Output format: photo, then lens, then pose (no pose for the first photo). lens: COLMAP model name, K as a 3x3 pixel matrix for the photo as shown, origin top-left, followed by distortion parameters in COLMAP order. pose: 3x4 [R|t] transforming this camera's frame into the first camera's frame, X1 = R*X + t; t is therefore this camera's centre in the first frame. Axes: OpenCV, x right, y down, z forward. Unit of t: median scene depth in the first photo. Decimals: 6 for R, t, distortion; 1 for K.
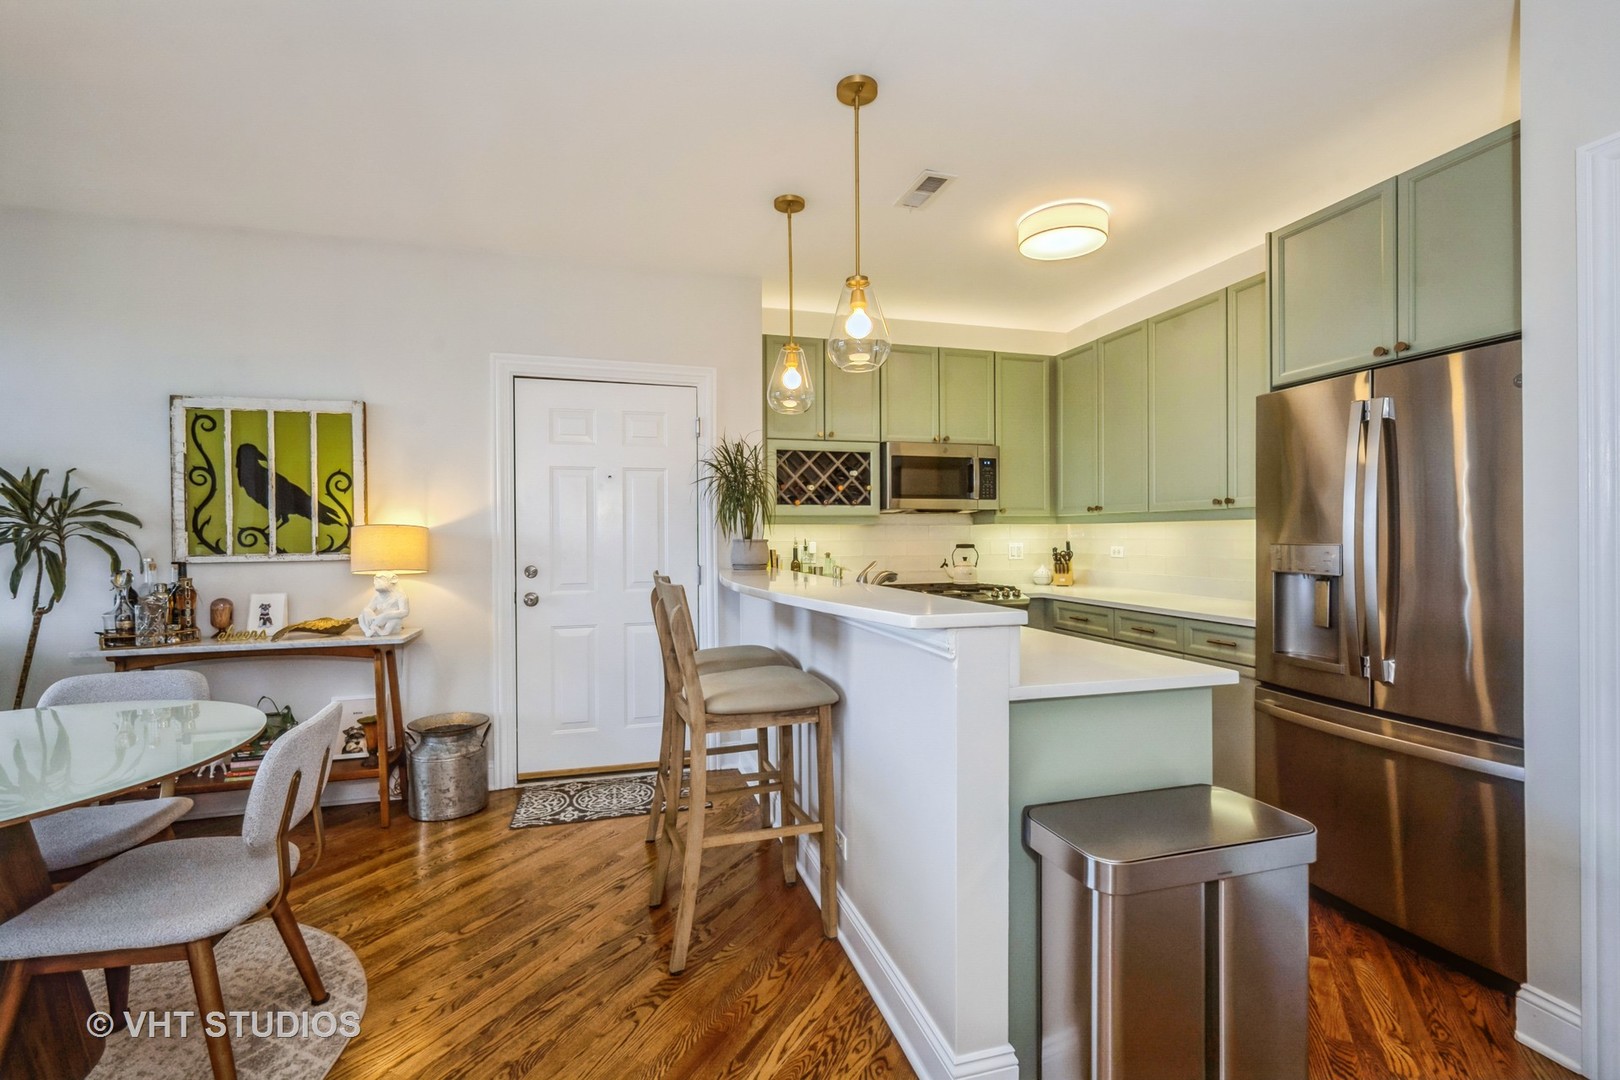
lens RADIAL K [[726.9, 0, 815.0], [0, 726.9, 537.6], [0, 0, 1]] dist [0.003126, -0.000473]
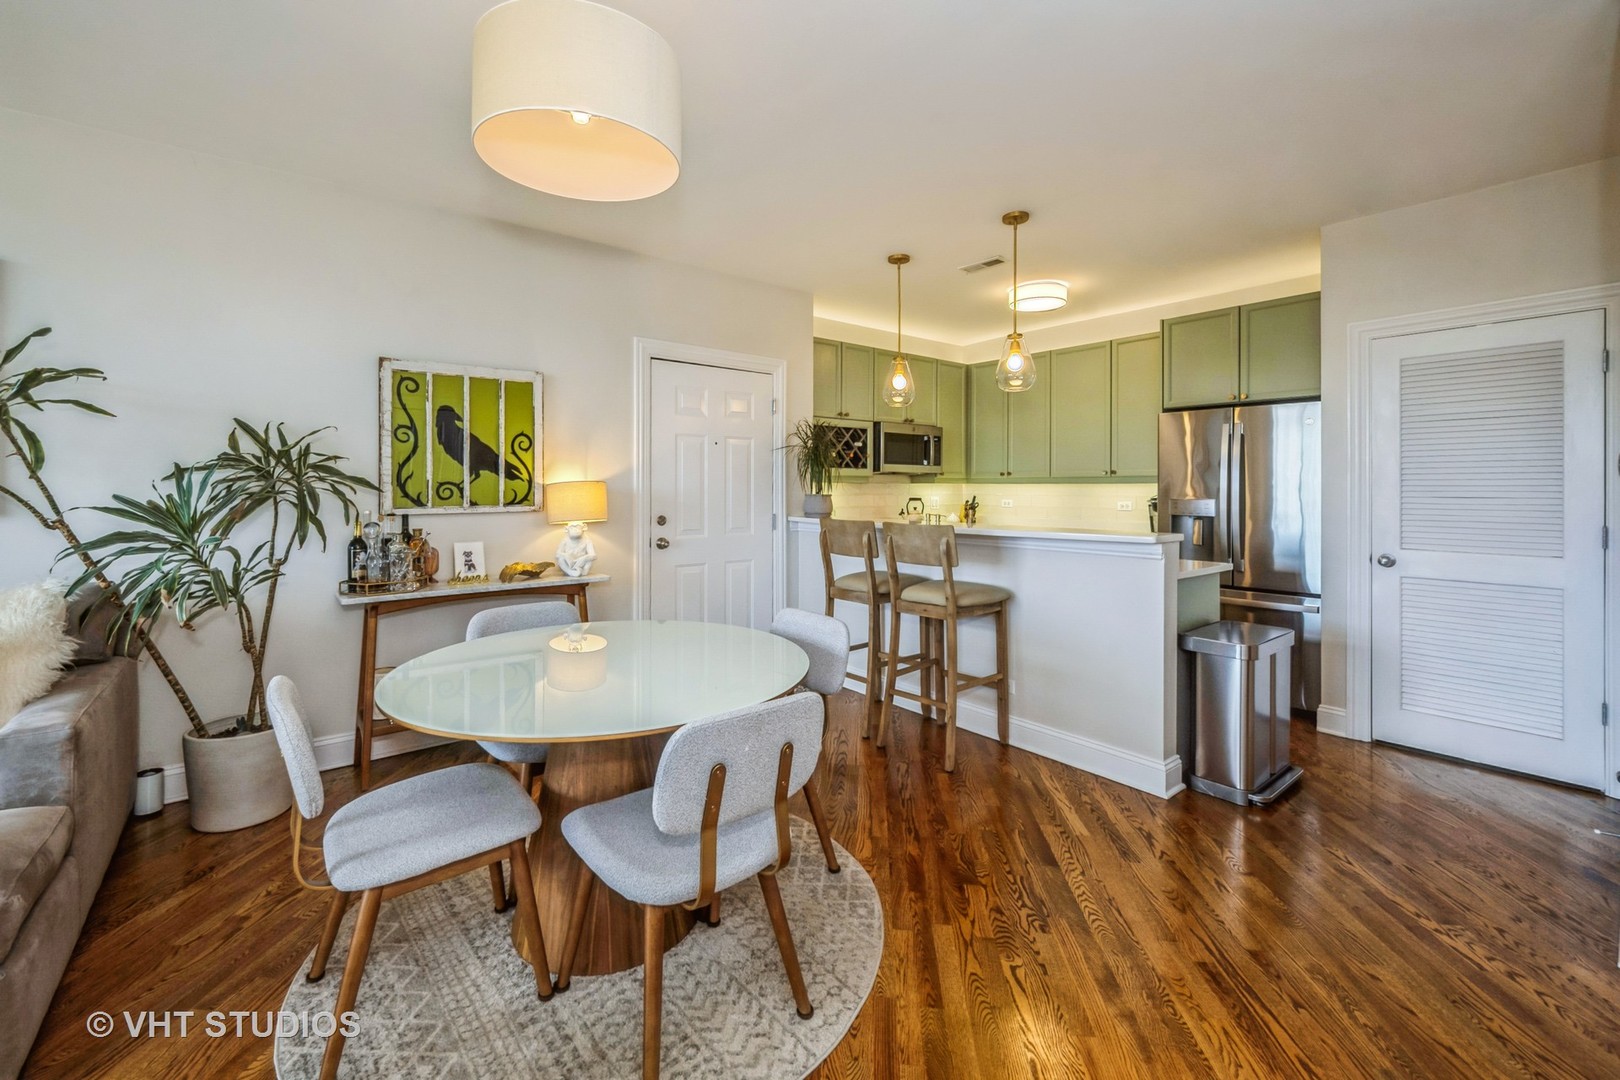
lens RADIAL K [[691.7, 0, 799.4], [0, 691.7, 480.1], [0, 0, 1]] dist [0.000503, 0.000006]
pose [[0.924981, 0.012229, 0.379816, -0.616011], [-0.007339, 0.999871, -0.014320, -0.005197], [-0.379941, 0.010458, 0.924951, -0.146264]]
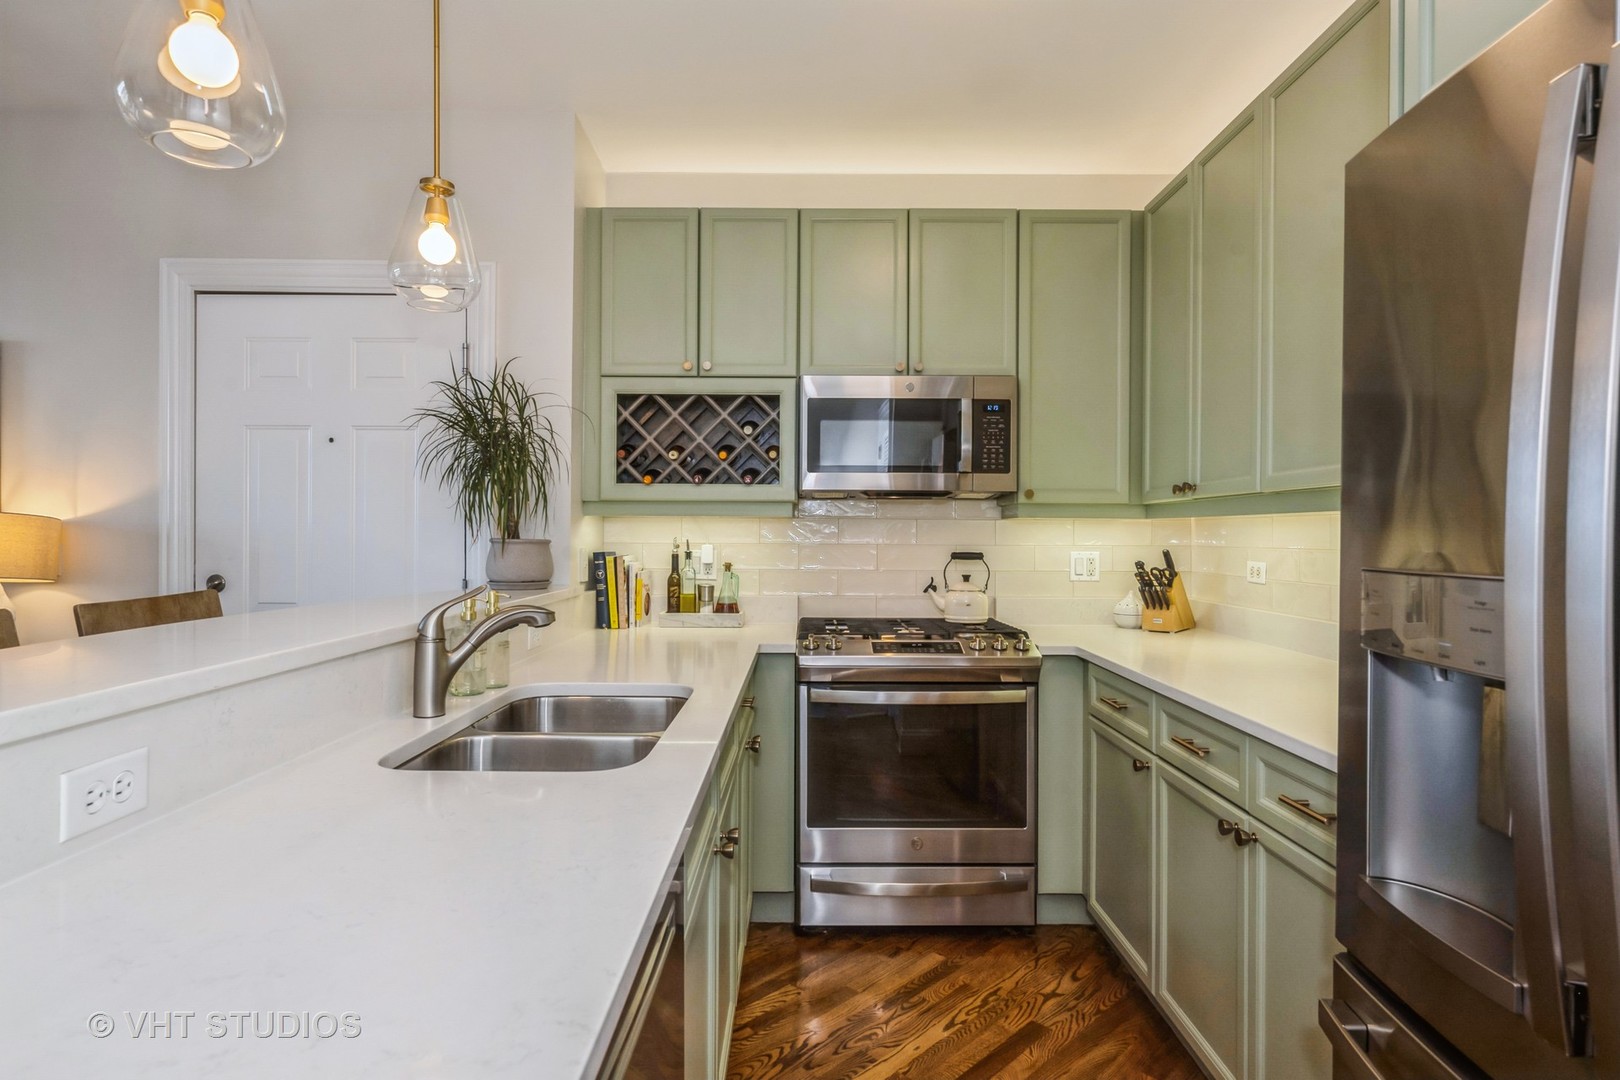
lens RADIAL K [[889.0, 0, 801.5], [0, 889.0, 533.8], [0, 0, 1]] dist [-0.001767, -0.000050]
pose [[0.956047, 0.010183, -0.293035, 0.363249], [-0.012432, 0.999906, -0.005814, 0.000104], [0.292949, 0.009202, 0.956084, 0.373117]]
